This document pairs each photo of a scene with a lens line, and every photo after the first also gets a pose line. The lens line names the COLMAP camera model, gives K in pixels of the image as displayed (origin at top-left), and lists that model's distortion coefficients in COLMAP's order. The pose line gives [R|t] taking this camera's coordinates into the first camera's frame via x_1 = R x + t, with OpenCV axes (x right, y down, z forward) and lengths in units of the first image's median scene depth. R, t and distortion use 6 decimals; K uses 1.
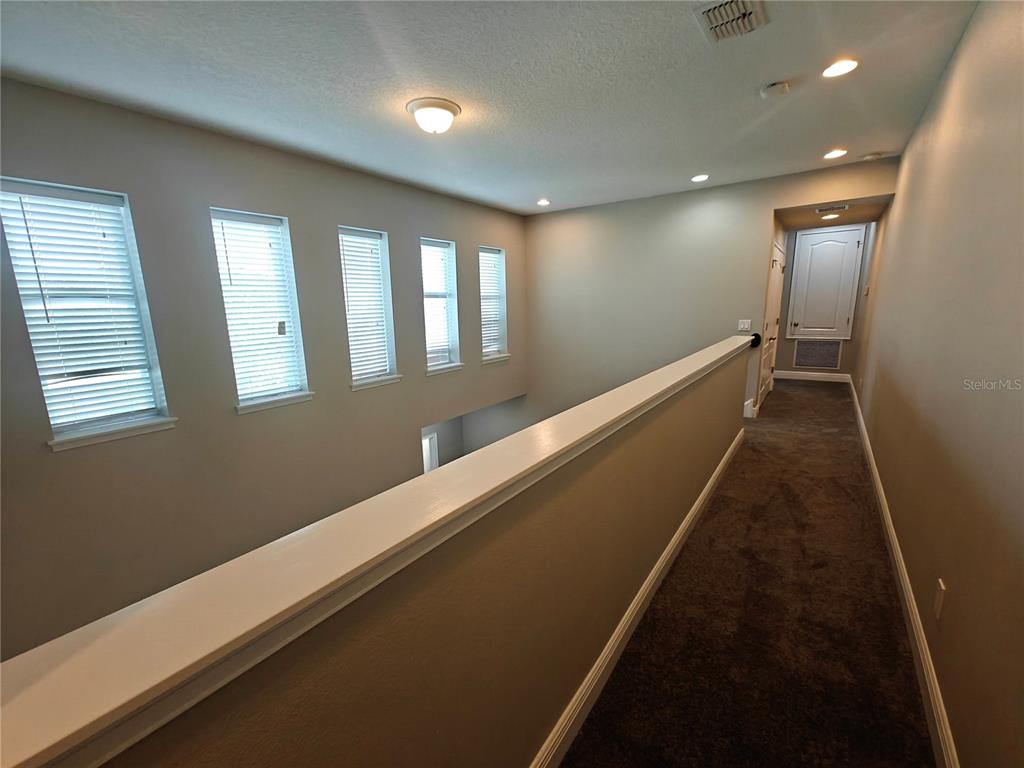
lens RADIAL K [[431.6, 0, 508.6], [0, 431.6, 385.0], [0, 0, 1]] dist [0.003071, 0.000676]
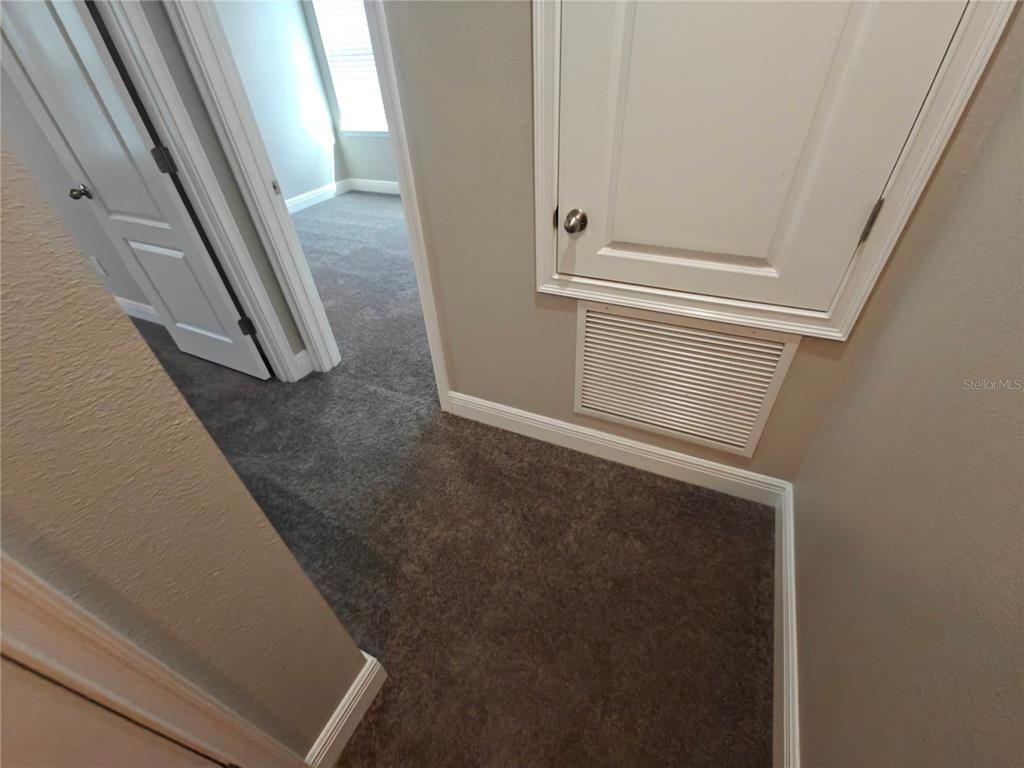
lens RADIAL K [[431.6, 0, 511.2], [0, 431.6, 394.5], [0, 0, 1]] dist [0.003071, 0.000676]
pose [[0.983646, -0.132115, 0.122418, 0.629410], [0.060250, 0.881876, 0.467617, -0.167227], [-0.169736, -0.452594, 0.875413, 0.849813]]
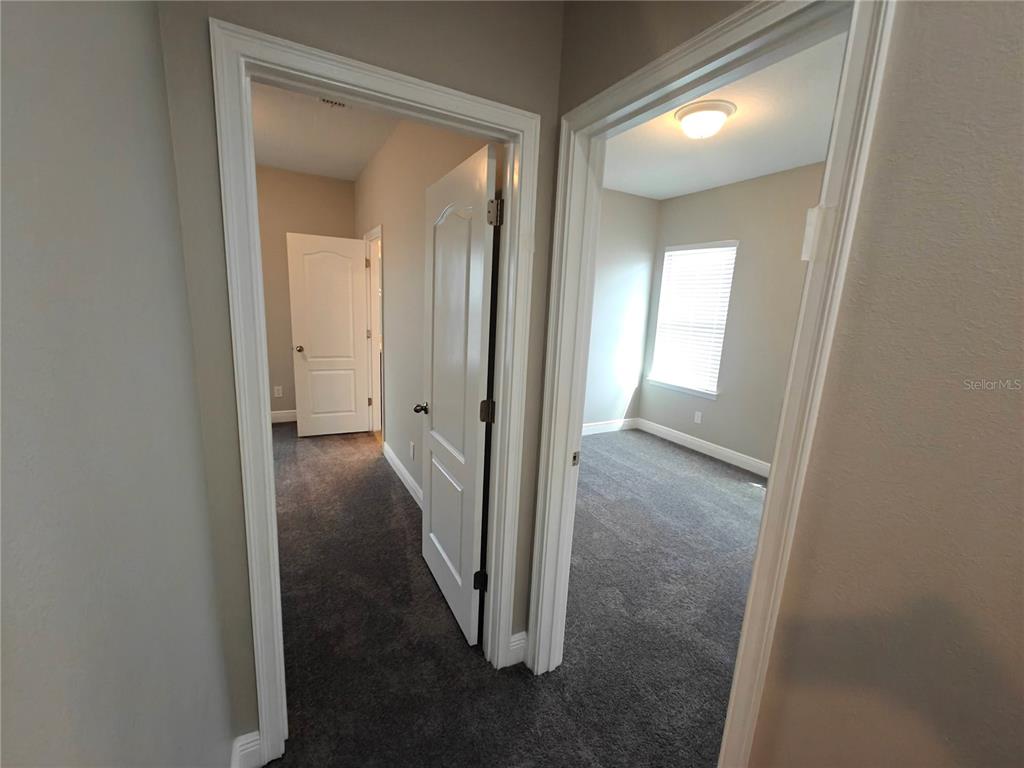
lens RADIAL K [[431.6, 0, 517.3], [0, 431.6, 393.1], [0, 0, 1]] dist [0.003071, 0.000676]
pose [[0.906612, 0.155299, -0.392348, 0.595028], [-0.151443, 0.987616, 0.040975, -0.203059], [0.393852, 0.022270, 0.918904, 0.935061]]
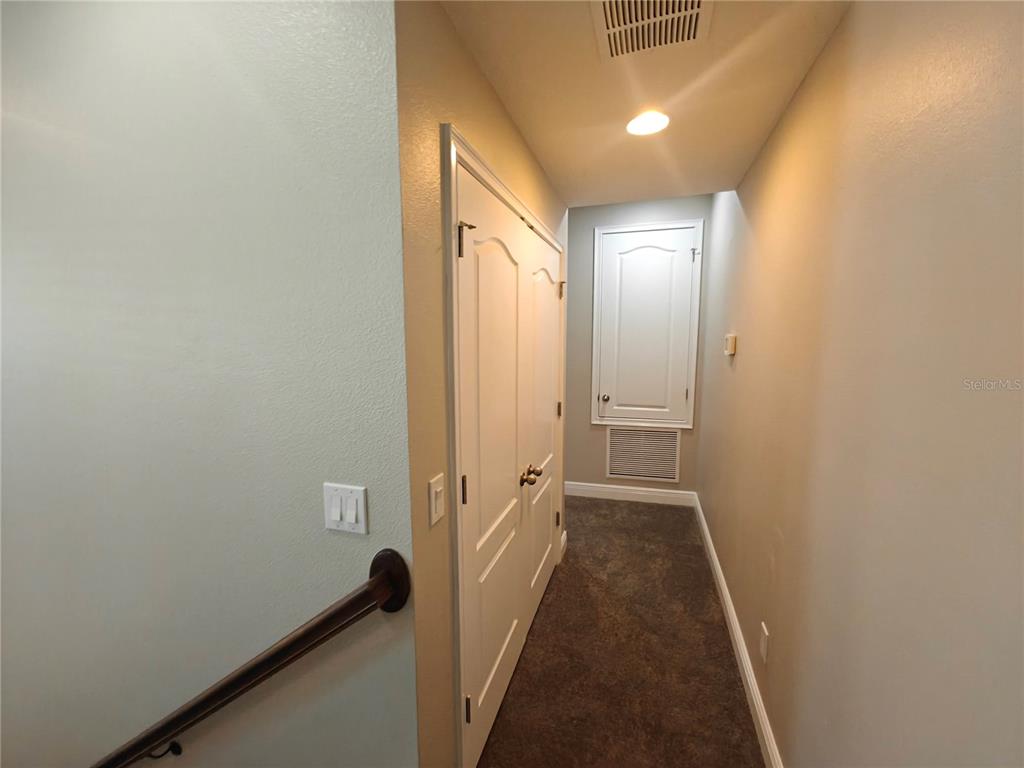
lens RADIAL K [[431.6, 0, 514.9], [0, 431.6, 390.1], [0, 0, 1]] dist [0.003071, 0.000676]
pose [[0.945925, -0.024819, 0.323434, 0.396262], [0.047819, 0.996844, -0.063359, -0.126433], [-0.320841, 0.075400, 0.944127, 0.543810]]
